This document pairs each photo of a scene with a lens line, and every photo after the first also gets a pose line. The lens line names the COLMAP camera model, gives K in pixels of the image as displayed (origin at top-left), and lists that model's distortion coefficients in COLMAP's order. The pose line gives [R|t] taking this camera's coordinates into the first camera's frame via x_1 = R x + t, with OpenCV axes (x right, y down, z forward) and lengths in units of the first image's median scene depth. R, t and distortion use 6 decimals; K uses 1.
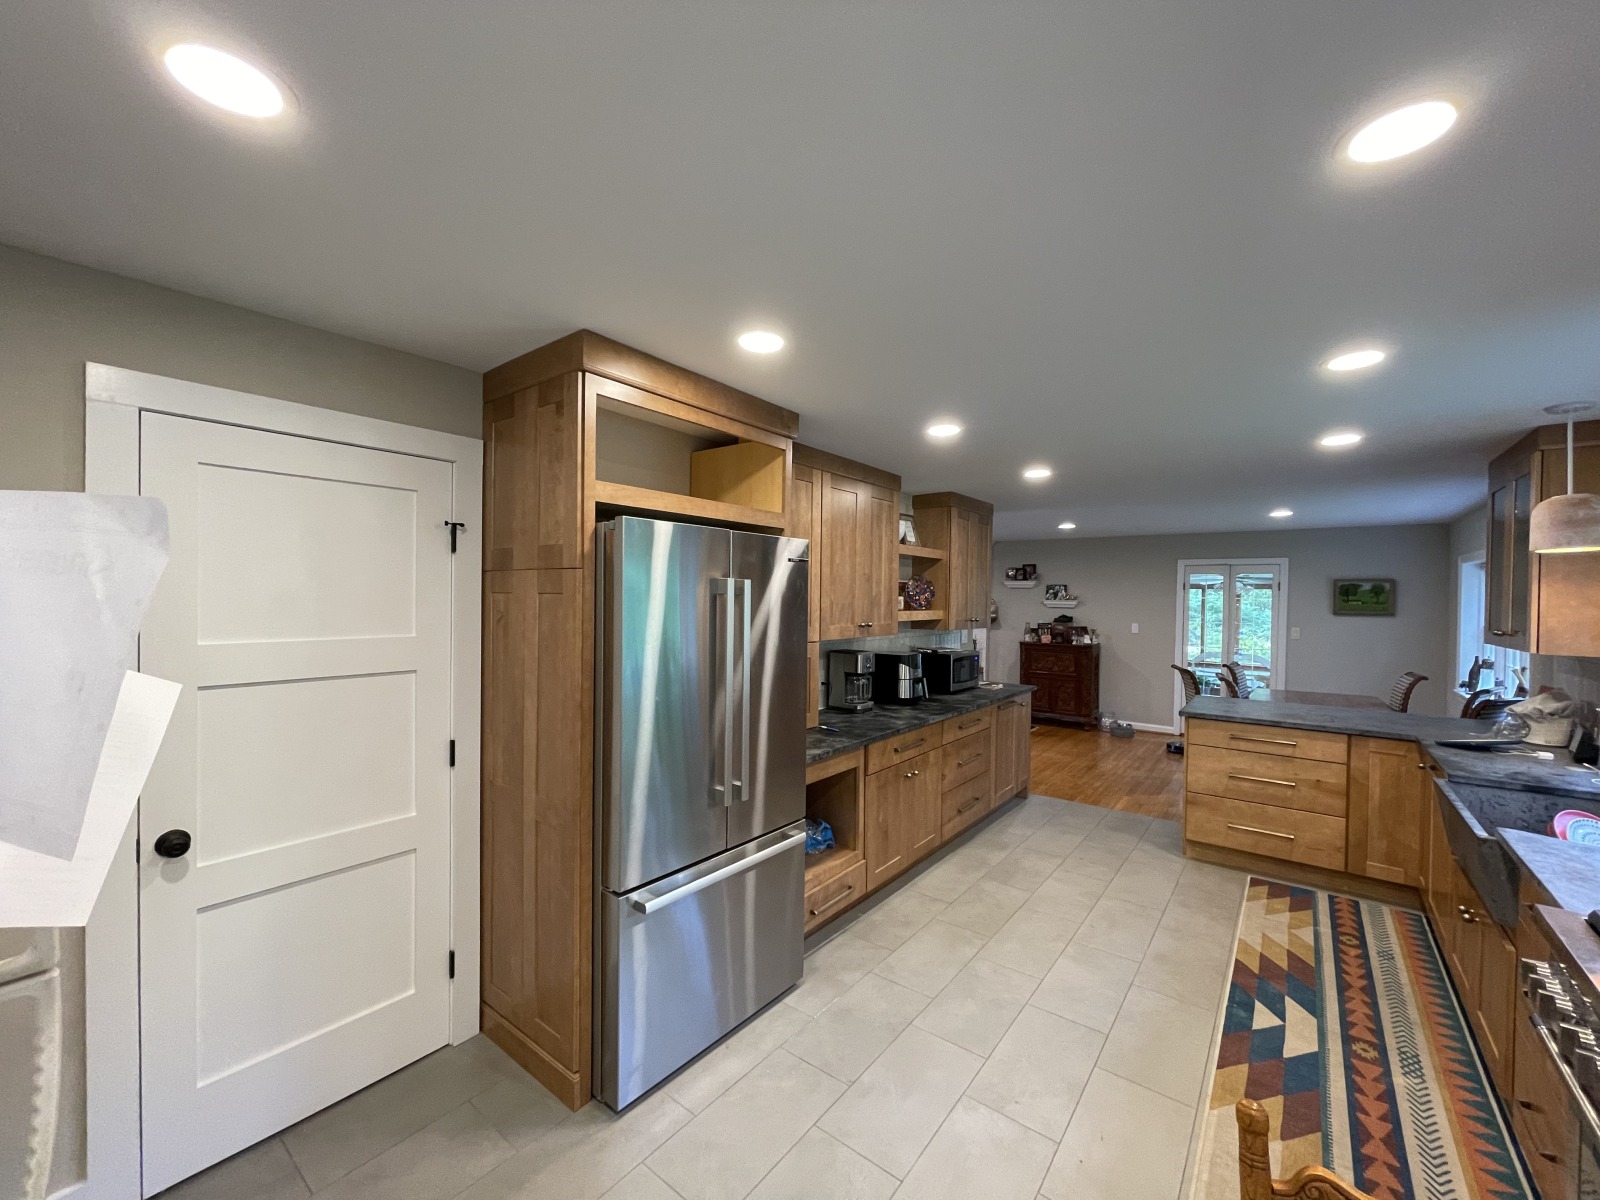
lens RADIAL K [[652.5, 0, 808.2], [0, 652.5, 603.6], [0, 0, 1]] dist [0.002429, 0.000698]
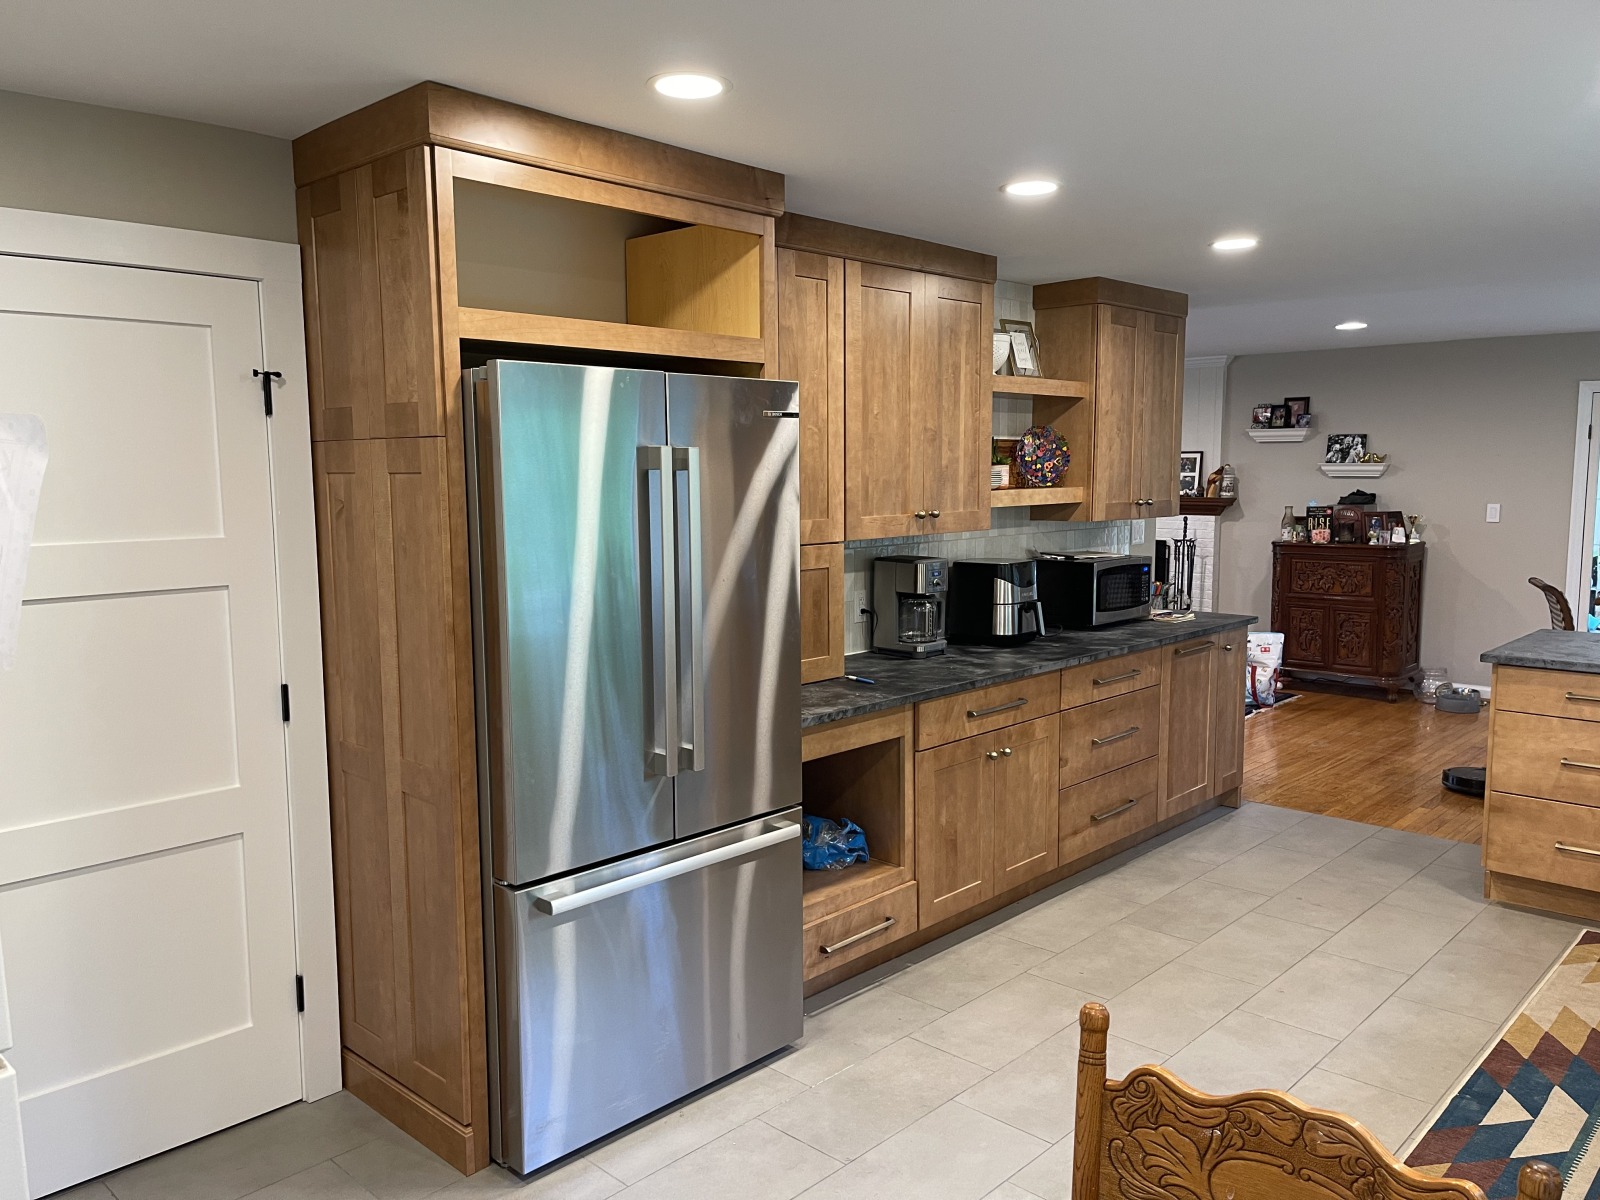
lens RADIAL K [[1211.0, 0, 797.7], [0, 1211.0, 600.6], [0, 0, 1]] dist [0.055950, -0.021558]
pose [[0.994643, -0.008029, -0.103058, 0.120502], [0.018196, 0.995010, 0.098101, 0.000095], [0.101756, -0.099450, 0.989826, -0.202401]]
